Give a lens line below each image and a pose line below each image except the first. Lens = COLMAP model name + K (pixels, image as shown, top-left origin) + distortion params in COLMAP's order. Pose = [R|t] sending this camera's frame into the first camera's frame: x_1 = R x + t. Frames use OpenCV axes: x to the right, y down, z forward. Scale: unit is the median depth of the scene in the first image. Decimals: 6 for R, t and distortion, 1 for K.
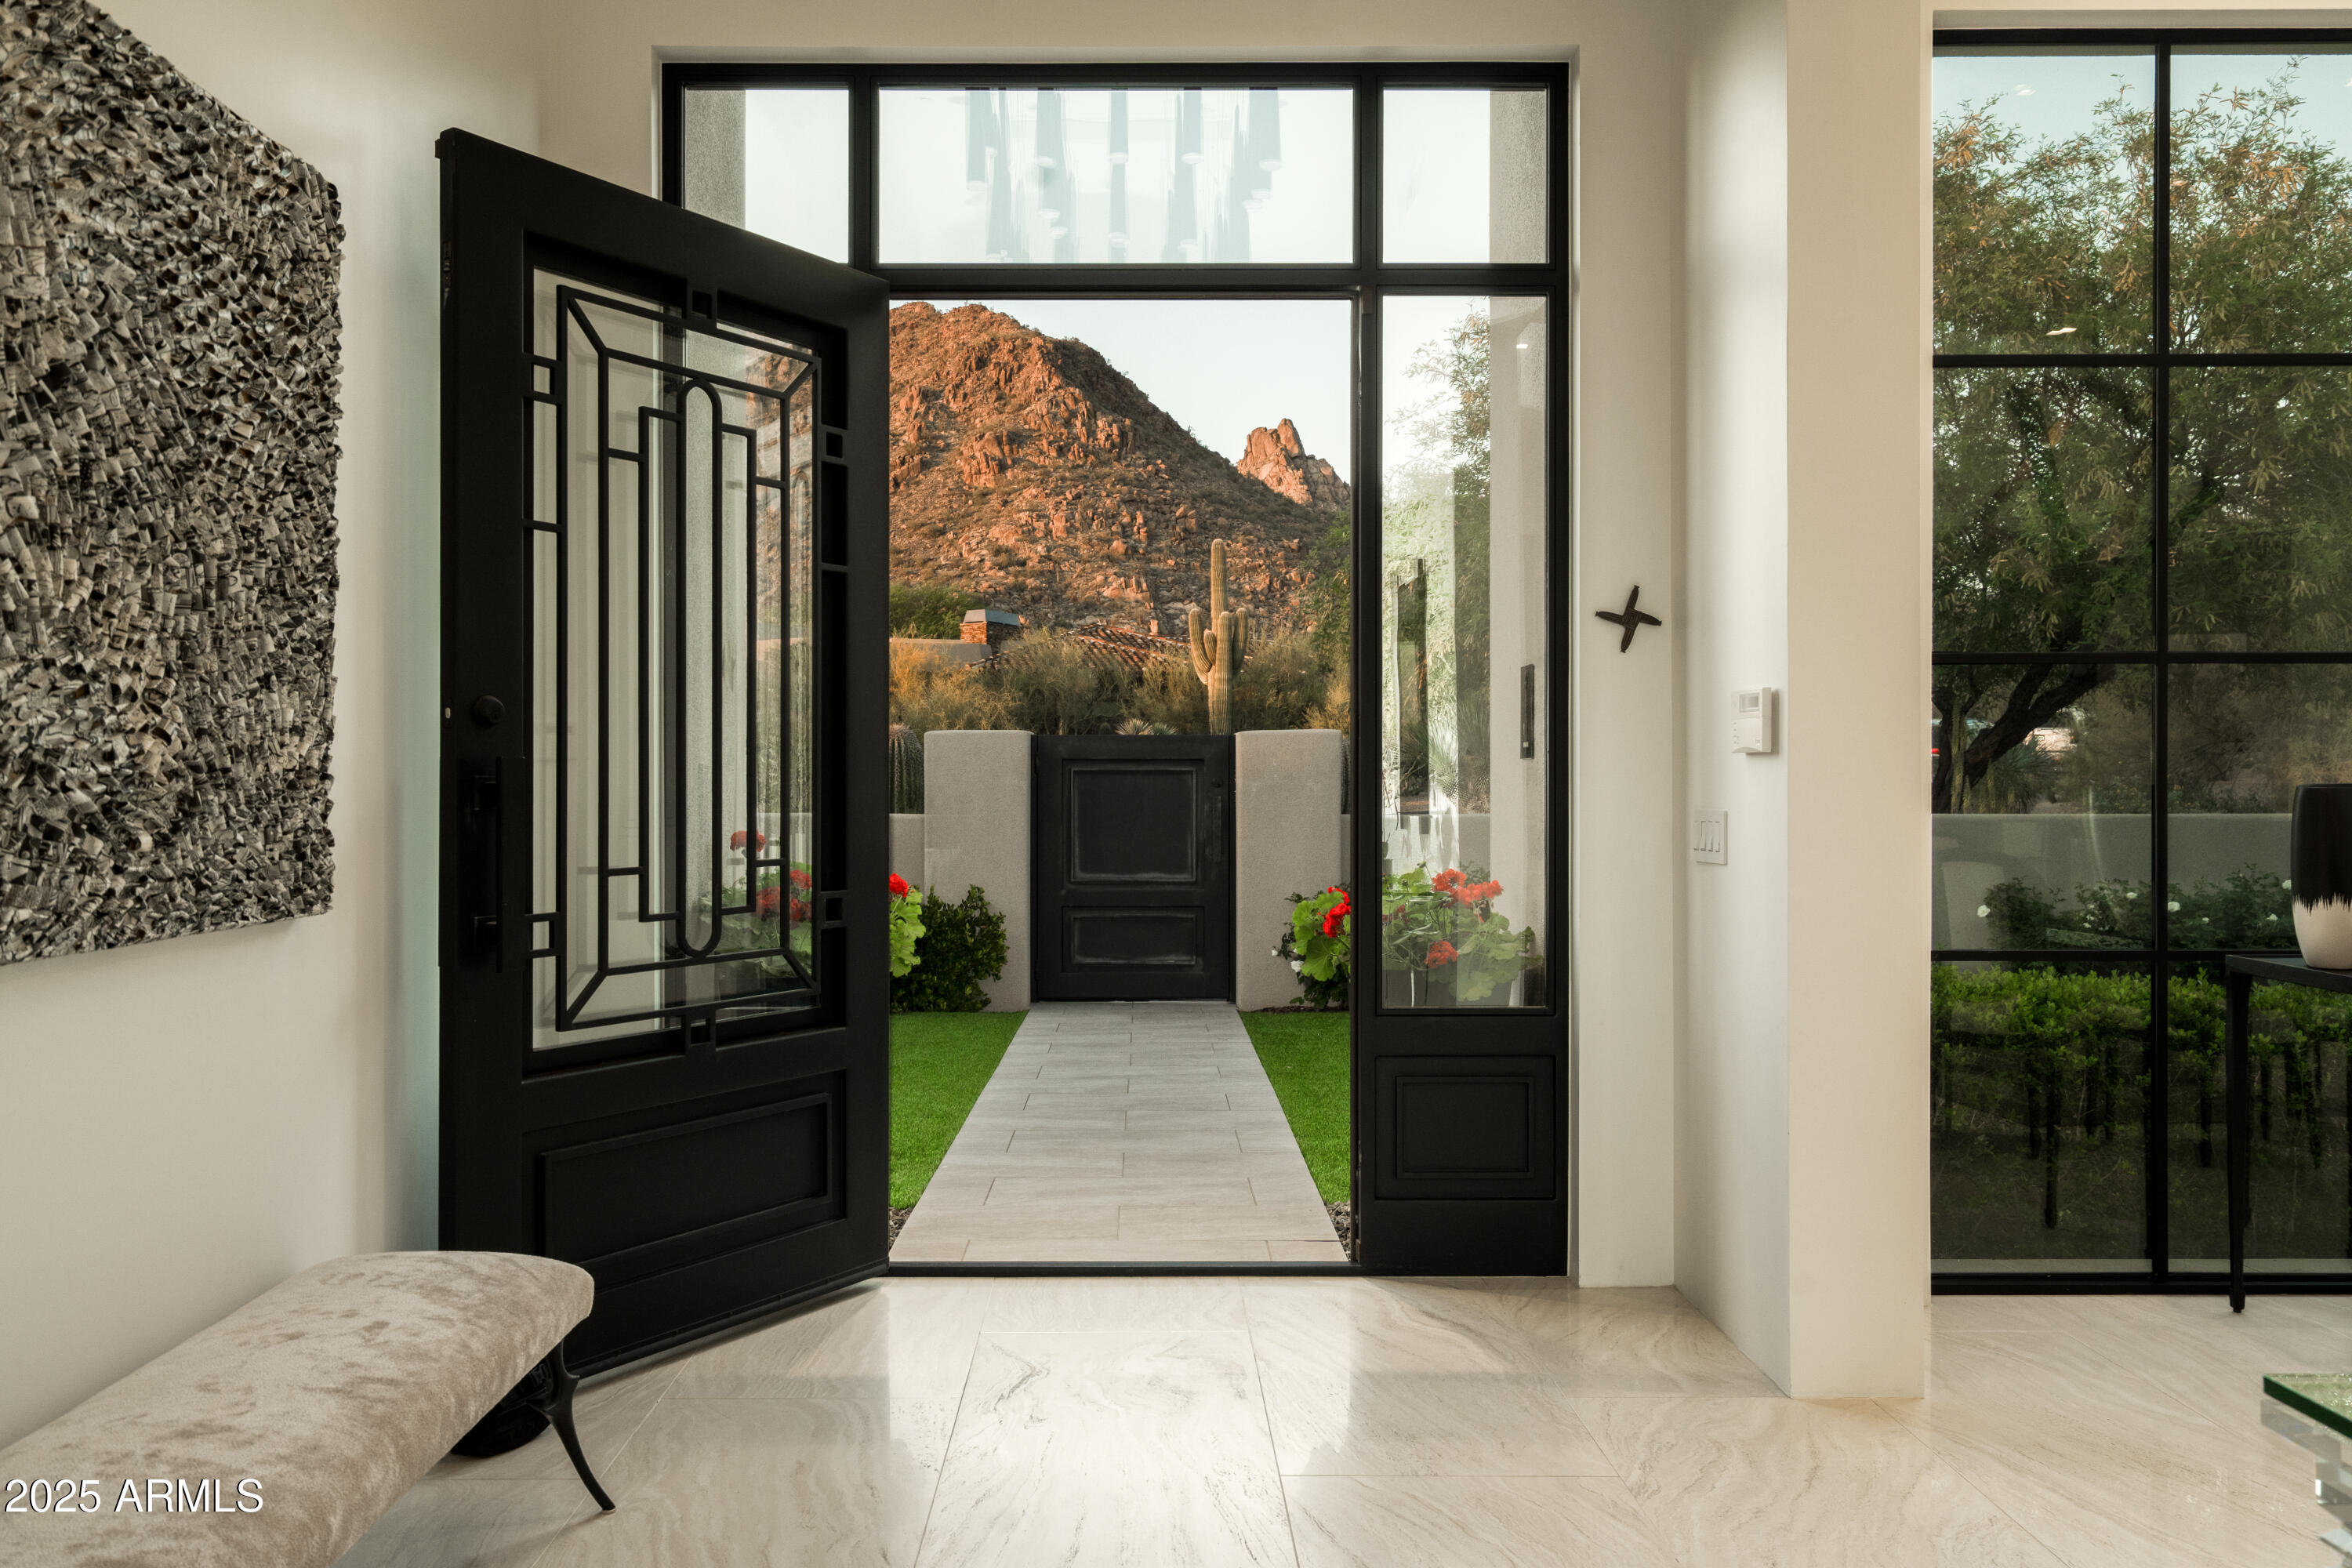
lens RADIAL K [[1728.8, 0, 1136.1], [0, 1728.8, 781.2], [0, 0, 1]] dist [0.011846, -0.007064]
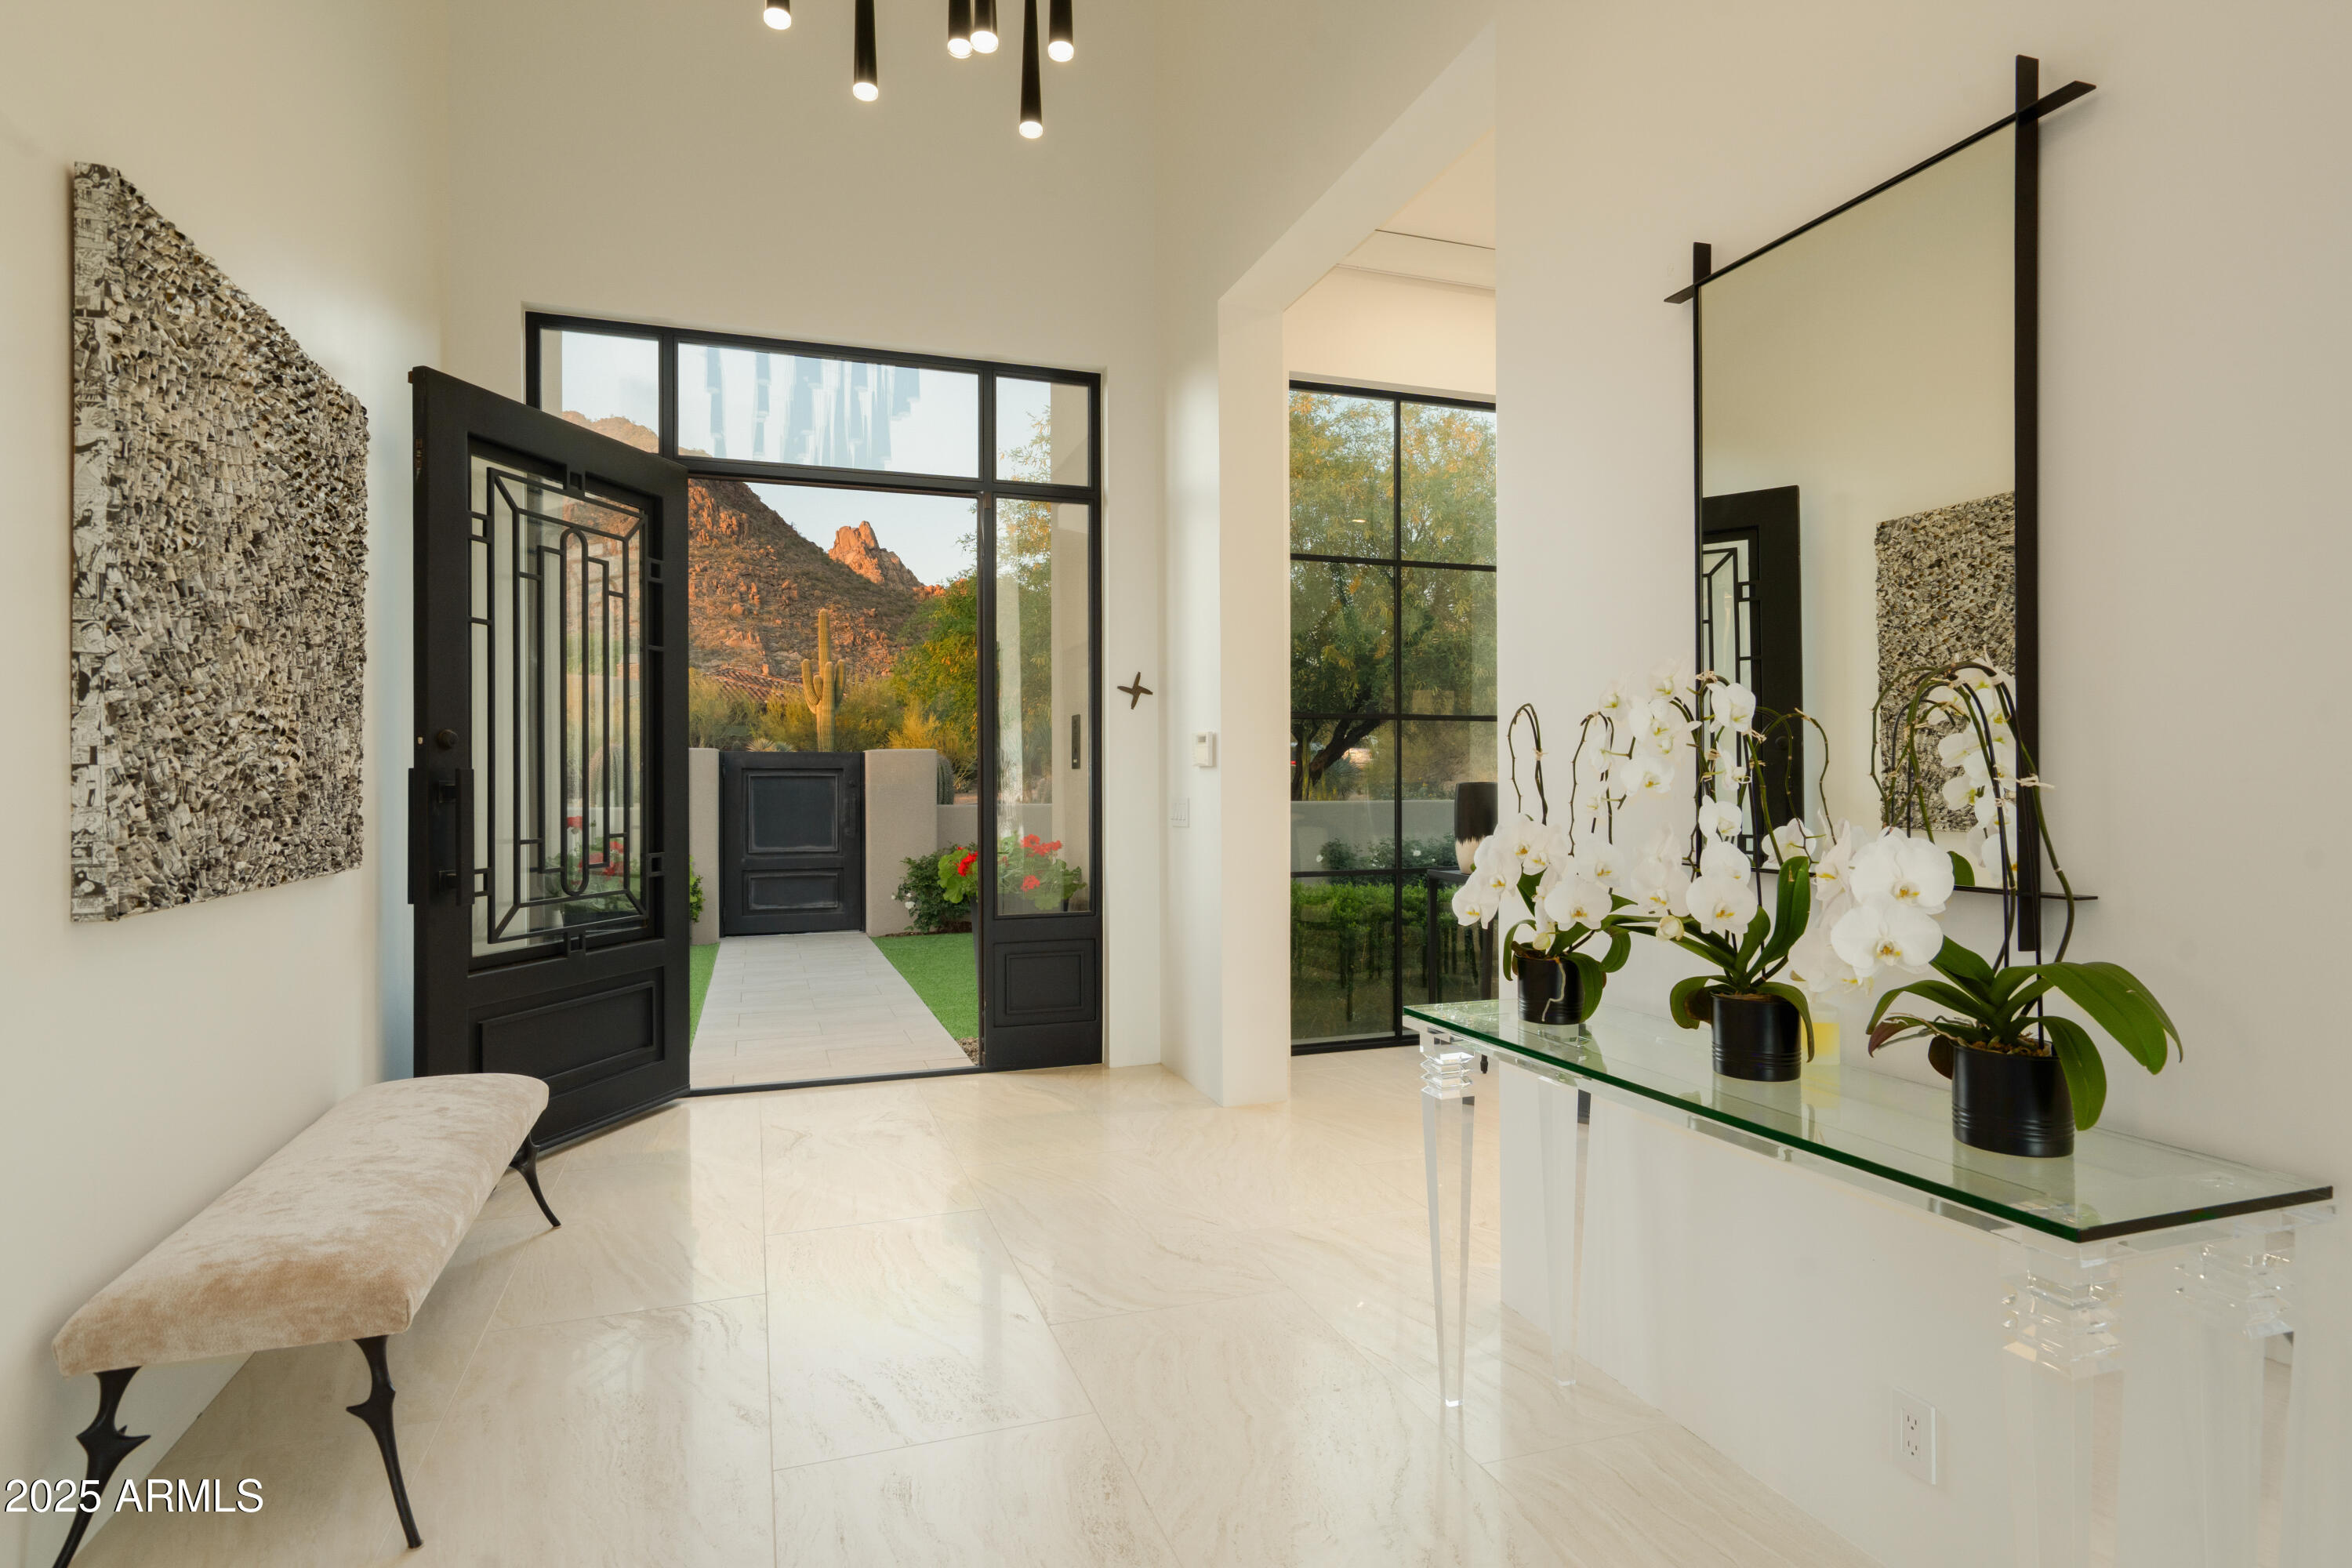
lens RADIAL K [[1227.7, 0, 1168.9], [0, 1227.7, 783.3], [0, 0, 1]] dist [0.000328, 0.002035]
pose [[0.945789, -0.003638, 0.324761, -0.092098], [0.003551, 0.999993, 0.000860, 0.000433], [-0.324762, 0.000340, 0.945796, -0.203888]]
